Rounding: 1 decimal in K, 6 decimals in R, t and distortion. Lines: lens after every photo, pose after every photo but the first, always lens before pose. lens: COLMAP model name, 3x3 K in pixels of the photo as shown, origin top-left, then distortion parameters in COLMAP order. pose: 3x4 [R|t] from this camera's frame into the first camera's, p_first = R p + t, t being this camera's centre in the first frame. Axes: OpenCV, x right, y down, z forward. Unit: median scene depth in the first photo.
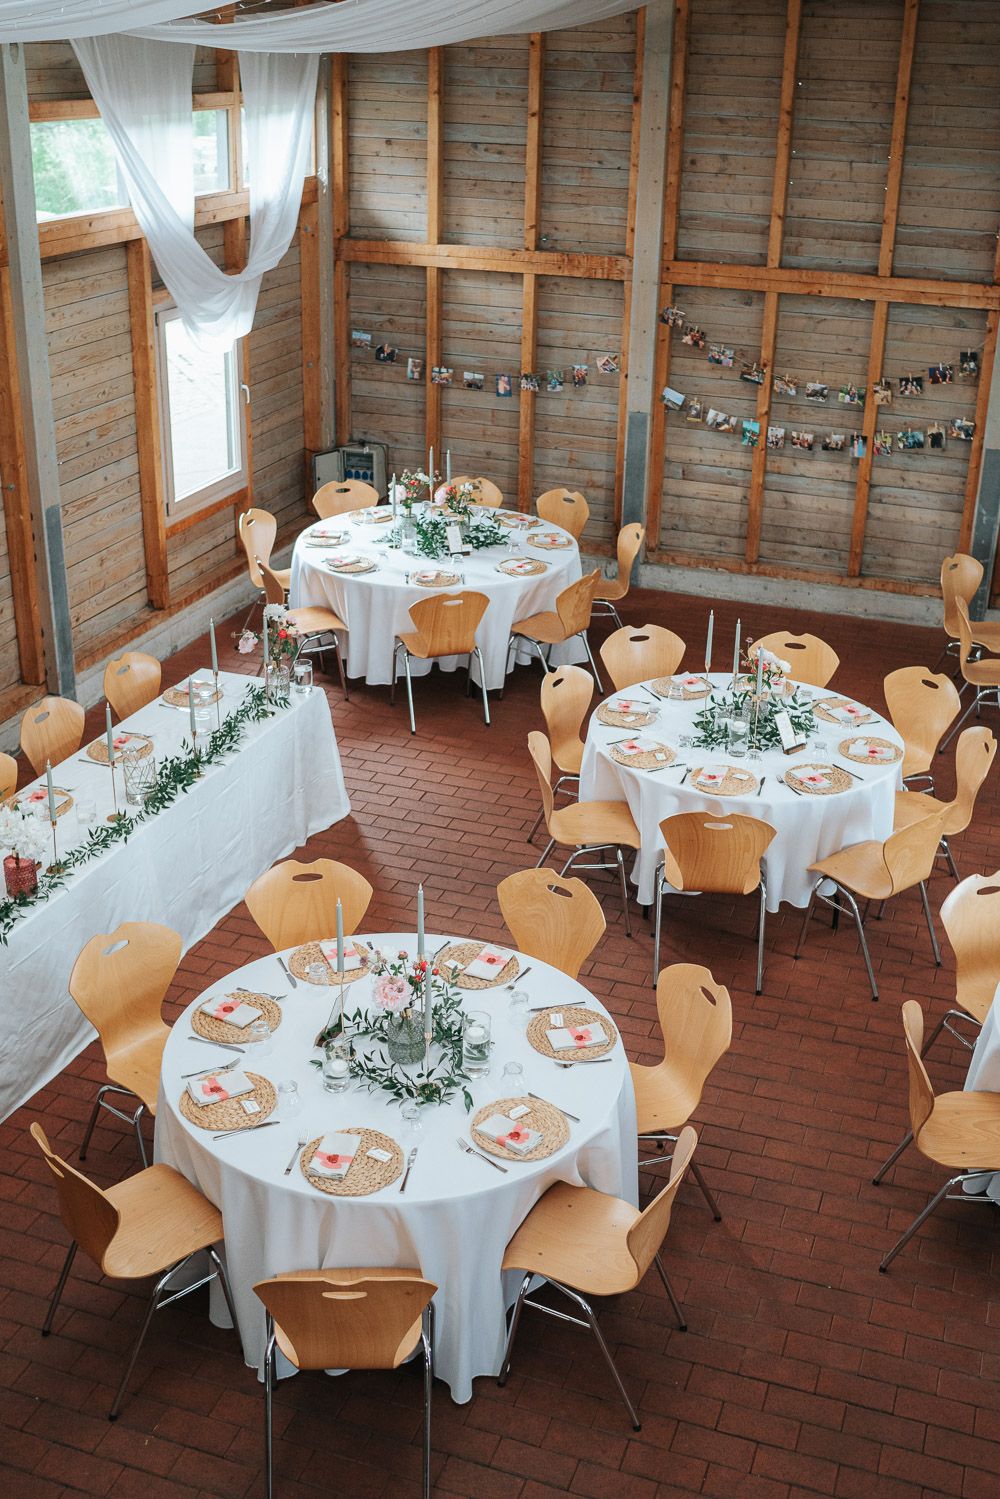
lens RADIAL K [[1718.3, 0, 505.2], [0, 1718.3, 753.8], [0, 0, 1]] dist [-0.069422, 0.068291]
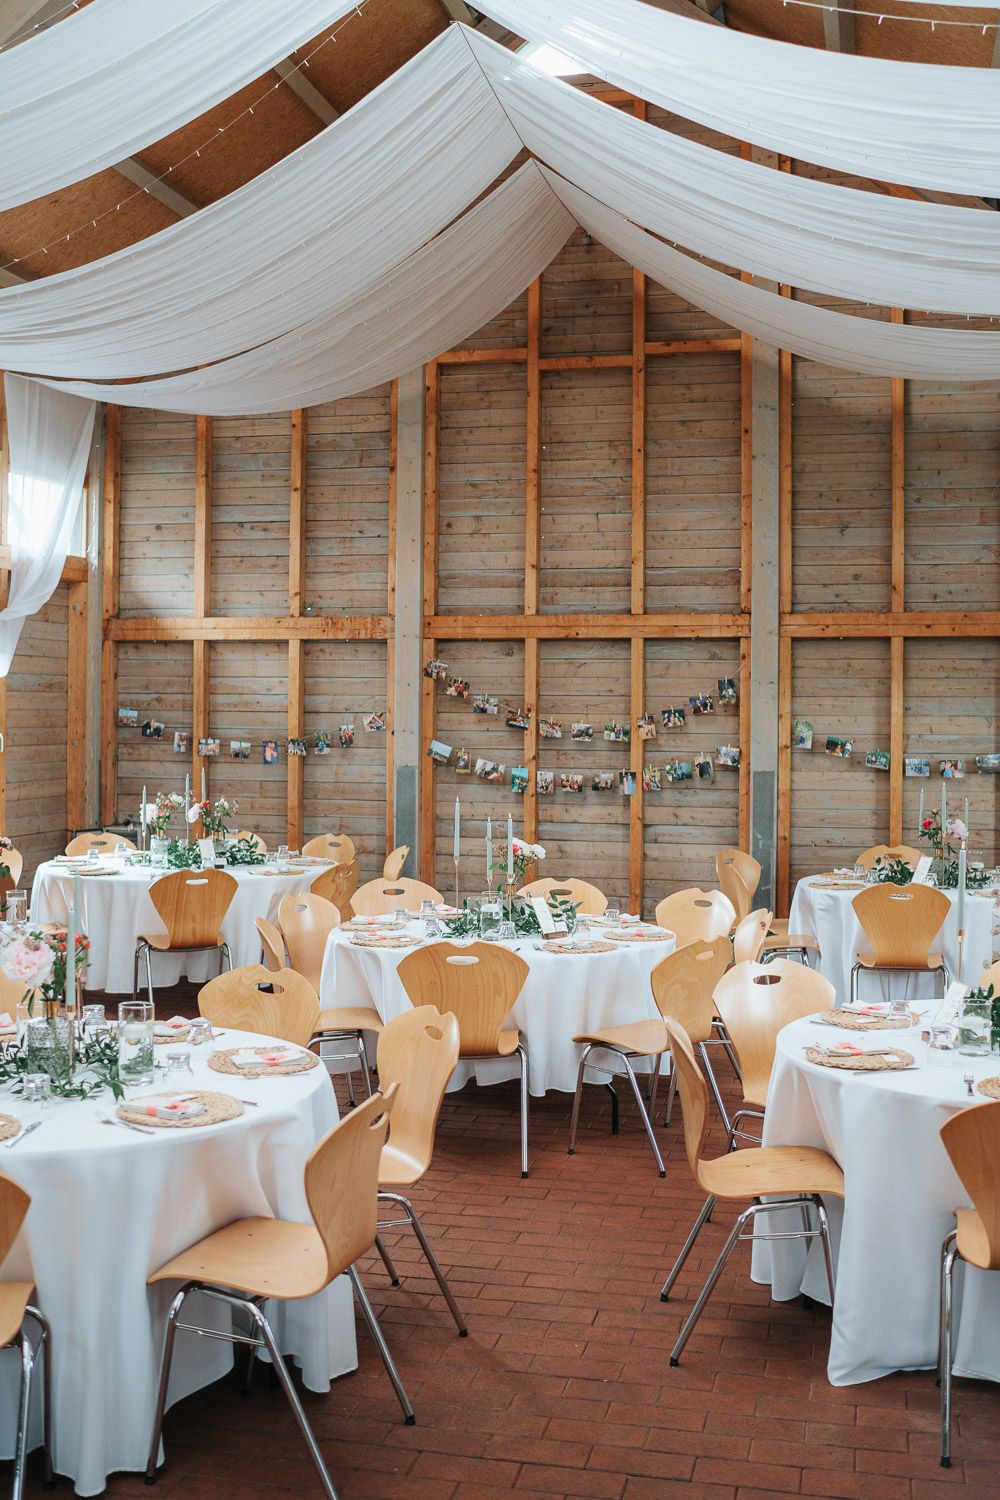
lens RADIAL K [[1686.0, 0, 501.9], [0, 1686.0, 681.8], [0, 0, 1]] dist [-0.087004, 0.049956]
pose [[0.994718, -0.012775, 0.101848, 0.036055], [0.053627, 0.910718, -0.409533, 0.164629], [-0.087523, 0.412831, 0.906592, 0.100070]]
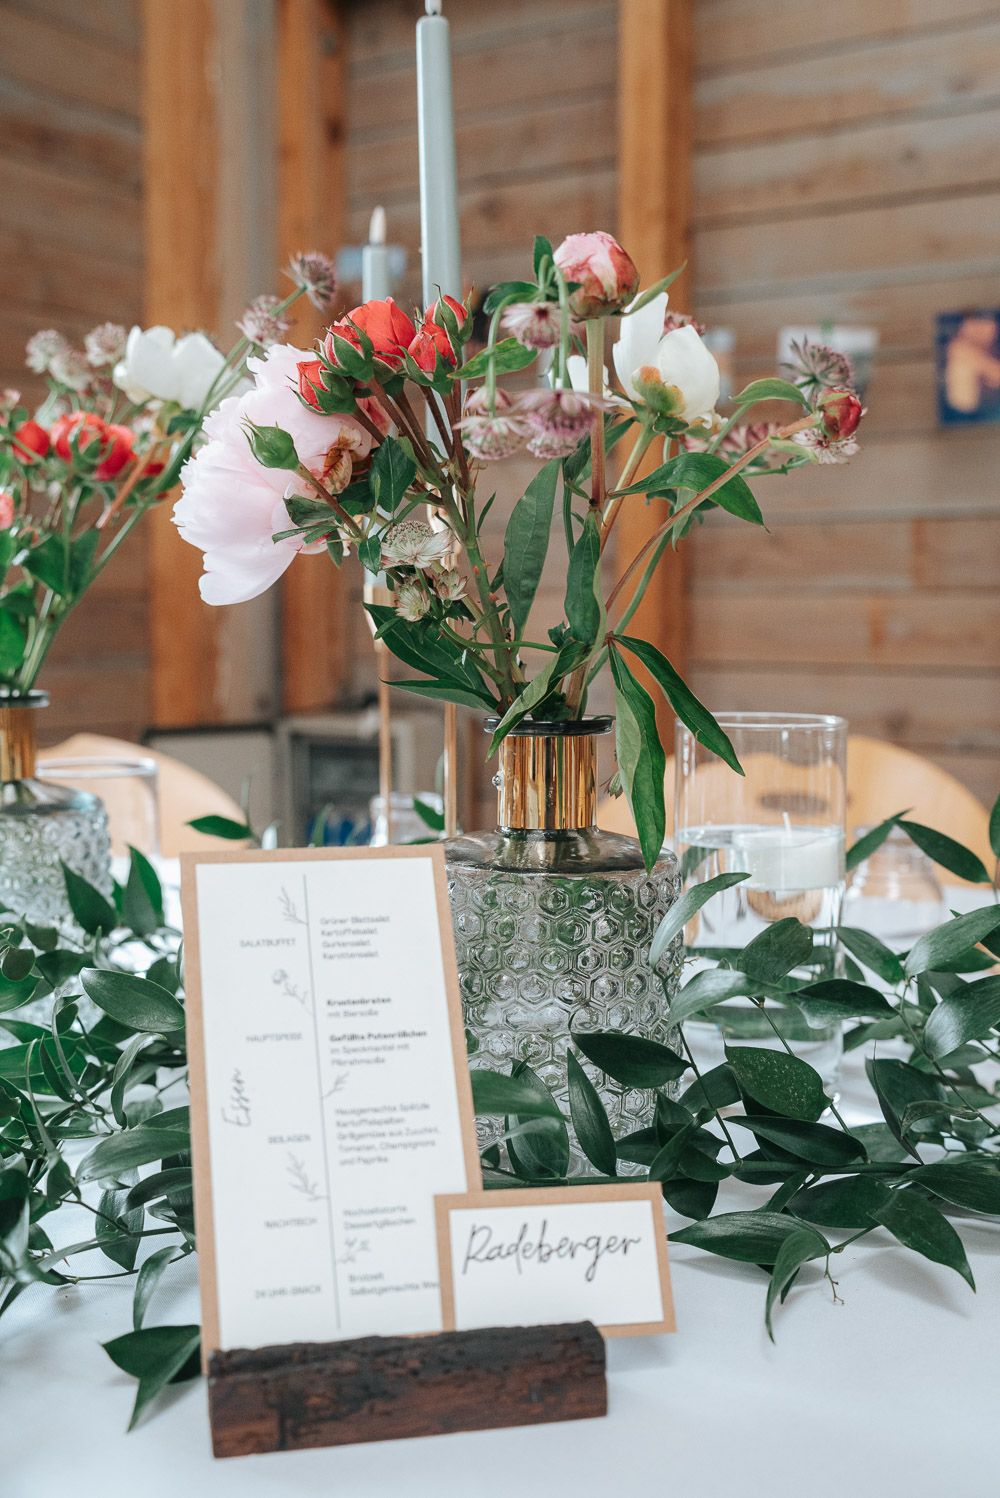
lens RADIAL K [[1717.2, 0, 505.2], [0, 1717.2, 753.3], [0, 0, 1]] dist [-0.069422, 0.068291]
pose [[0.974790, -0.003529, -0.223094, -0.011218], [-0.070047, 0.944485, -0.321001, -0.109847], [0.211842, 0.328535, 0.920428, 0.881829]]
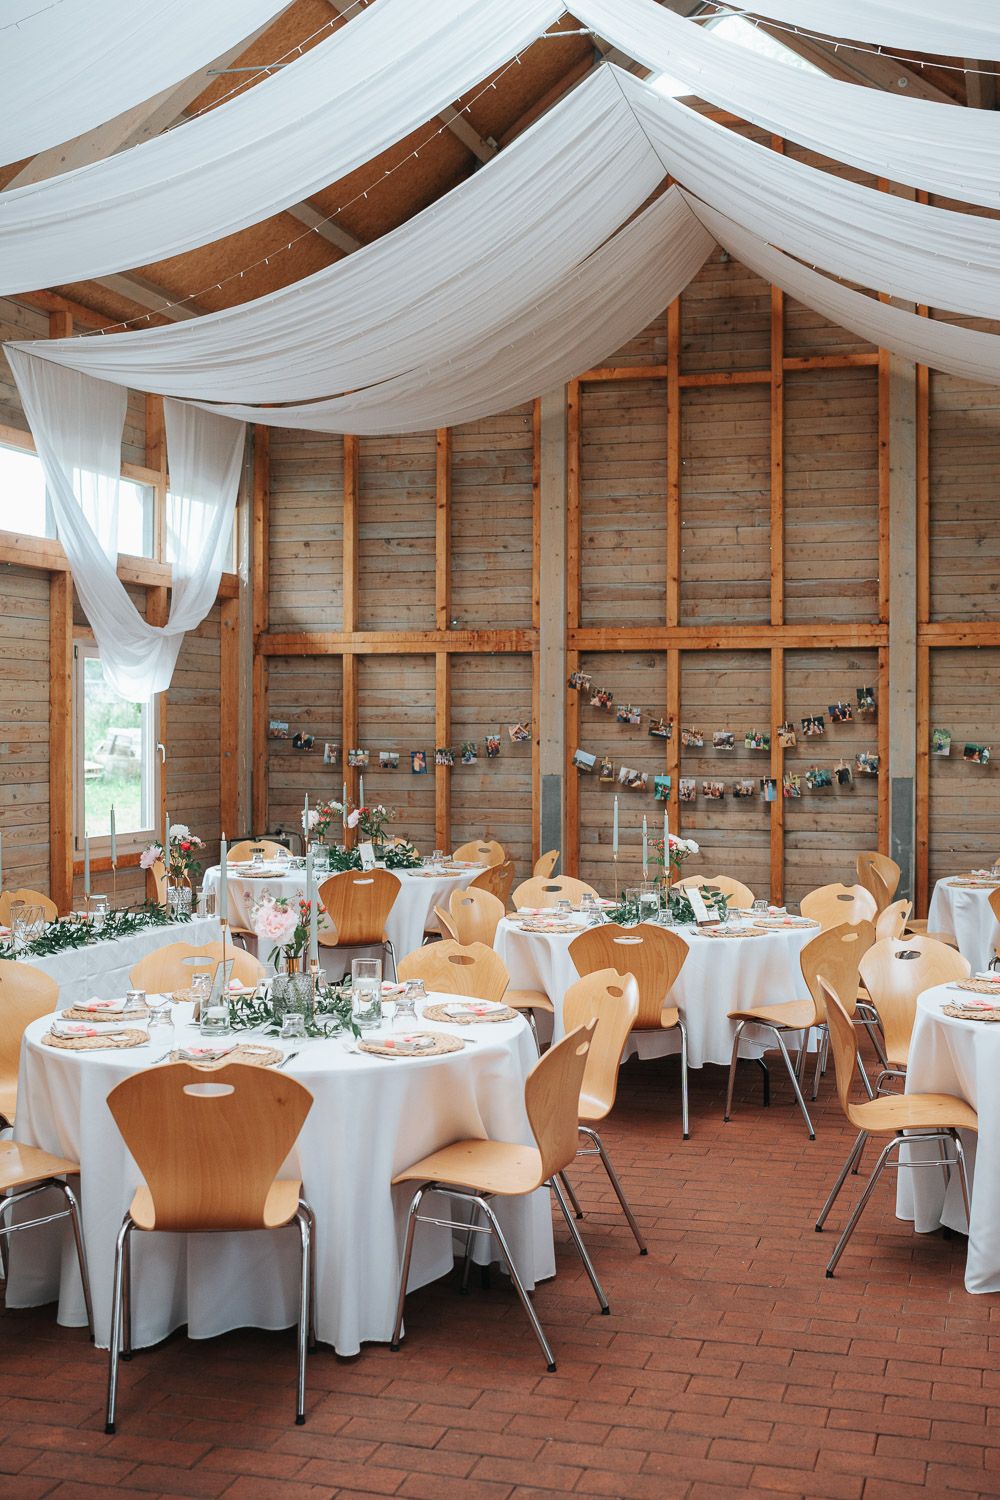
lens RADIAL K [[1783.6, 0, 531.7], [0, 1783.6, 719.8], [0, 0, 1]] dist [-0.040234, 0.032932]
pose [[0.998449, -0.020023, 0.051952, 0.012347], [0.039224, 0.915196, -0.401096, 0.203612], [-0.039515, 0.402512, 0.914561, 0.022555]]
